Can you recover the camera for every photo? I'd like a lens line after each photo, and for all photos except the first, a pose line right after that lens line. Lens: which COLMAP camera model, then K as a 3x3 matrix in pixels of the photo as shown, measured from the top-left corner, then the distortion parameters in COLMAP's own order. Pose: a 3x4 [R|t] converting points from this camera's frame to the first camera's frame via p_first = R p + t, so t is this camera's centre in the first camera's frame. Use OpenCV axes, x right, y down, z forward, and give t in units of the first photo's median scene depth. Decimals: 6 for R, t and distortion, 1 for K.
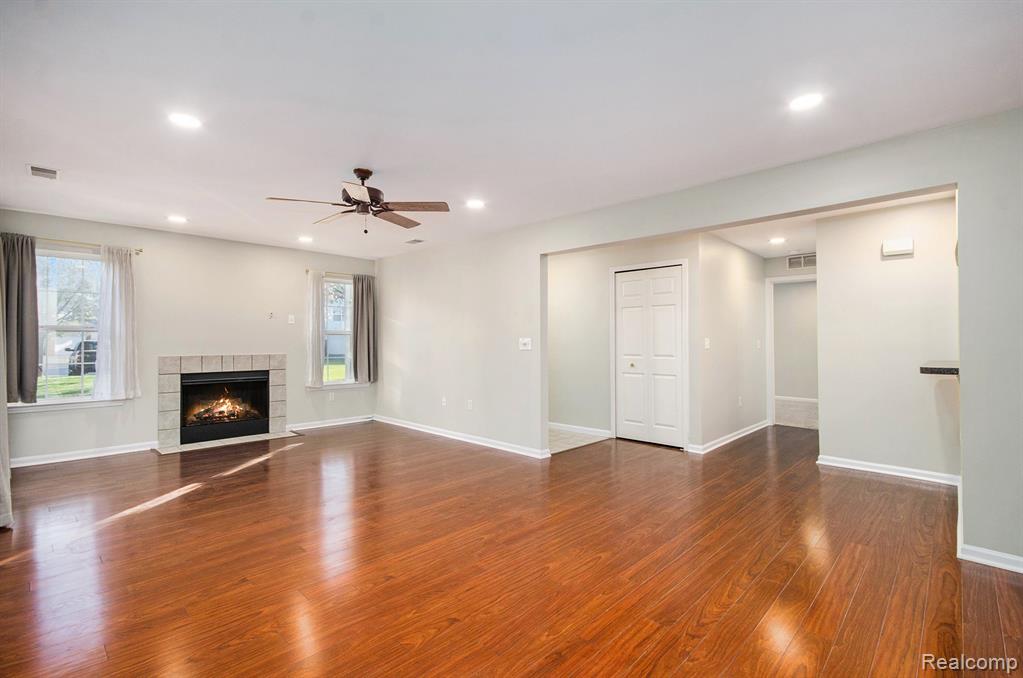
lens RADIAL K [[487.7, 0, 511.5], [0, 487.7, 339.0], [0, 0, 1]] dist [-0.000885, -0.000114]
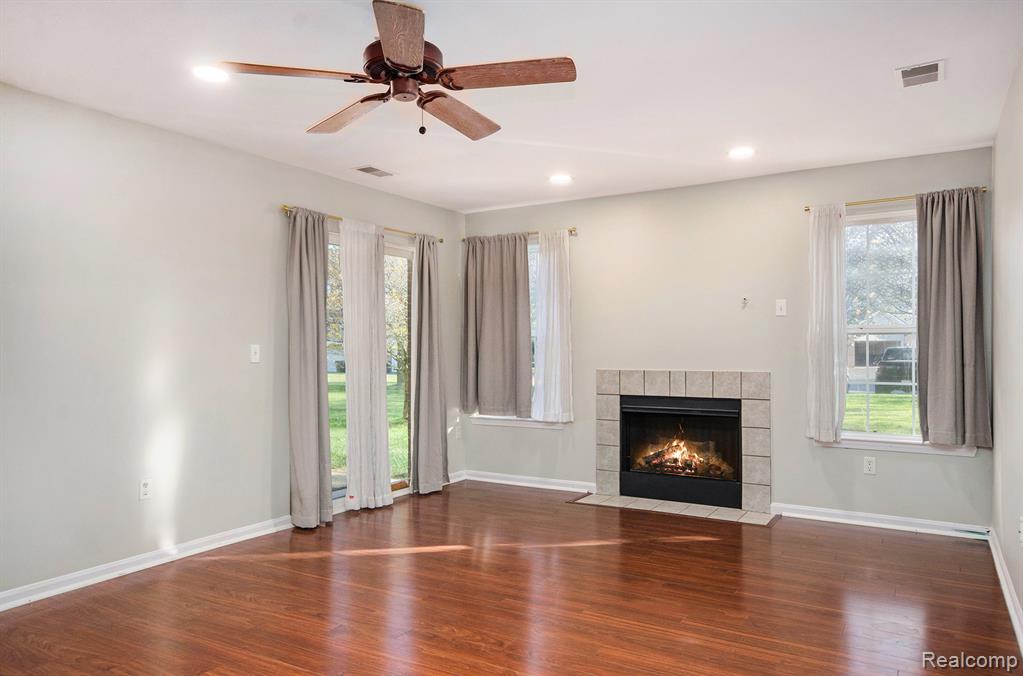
lens RADIAL K [[704.3, 0, 471.5], [0, 704.3, 357.2], [0, 0, 1]] dist [0.033687, 0.000352]
pose [[0.203760, 0.007941, -0.978989, 0.263658], [0.005008, 0.999946, 0.009153, 0.005986], [0.979008, -0.006767, 0.203709, 0.557249]]
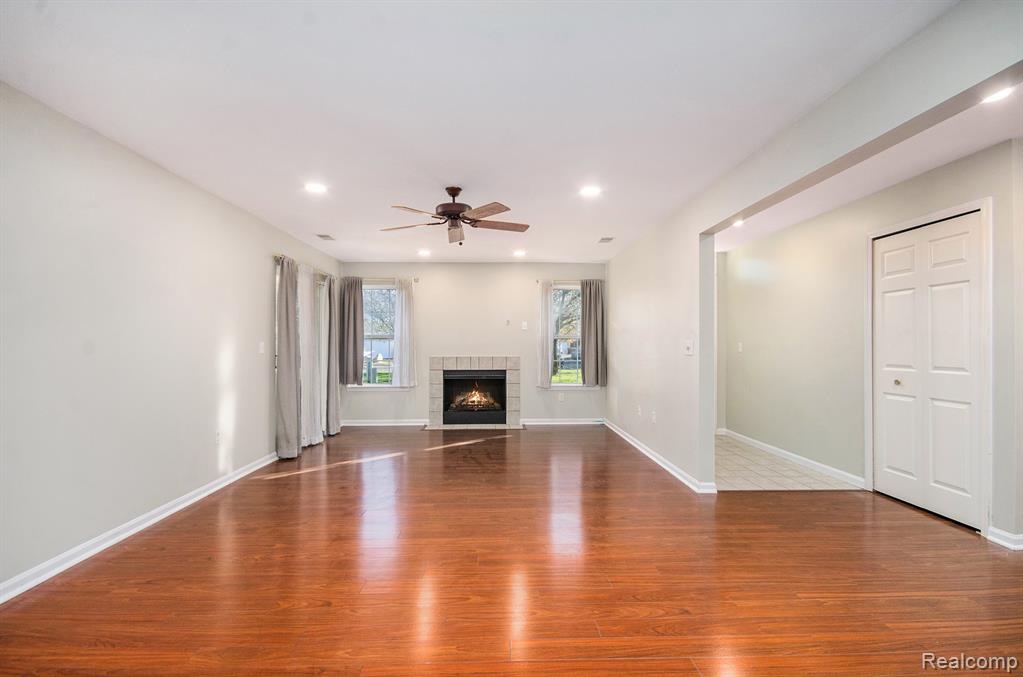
lens RADIAL K [[480.5, 0, 488.0], [0, 480.5, 344.7], [0, 0, 1]] dist [-0.012233, -0.000088]
pose [[0.698020, -0.002194, -0.716075, 0.312244], [0.004251, 0.999990, 0.001080, 0.002402], [0.716066, -0.003798, 0.698022, 0.180475]]
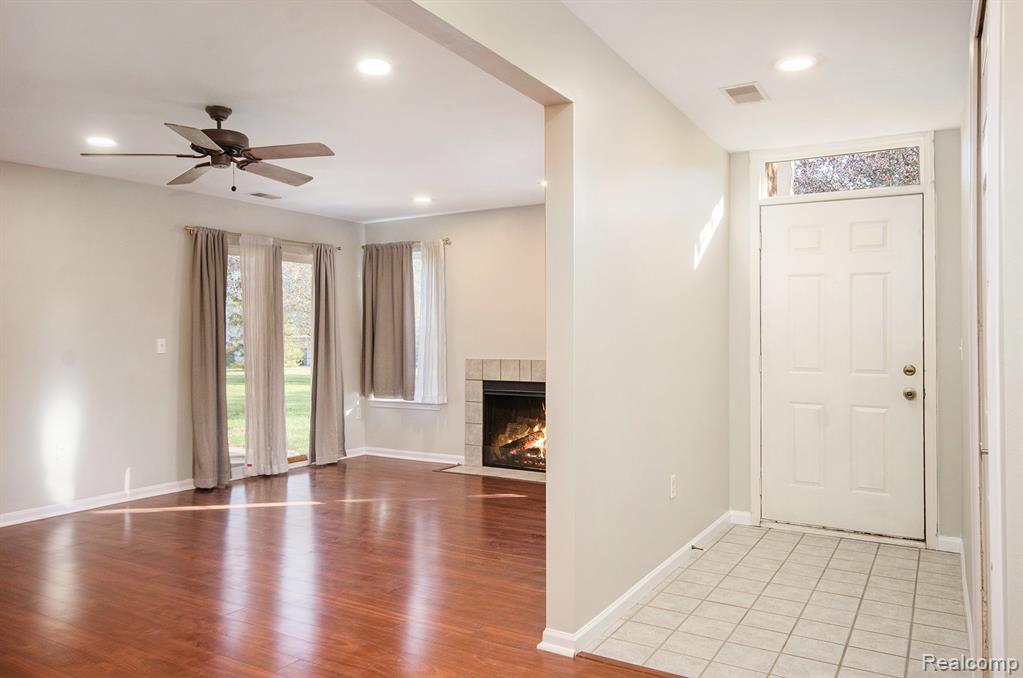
lens RADIAL K [[725.8, 0, 459.9], [0, 725.8, 336.0], [0, 0, 1]] dist [-0.006809, -0.001654]
pose [[0.186051, -0.008392, -0.982504, 0.503425], [0.006242, 0.999953, -0.007359, 0.004489], [0.982520, -0.004764, 0.186095, 0.700950]]
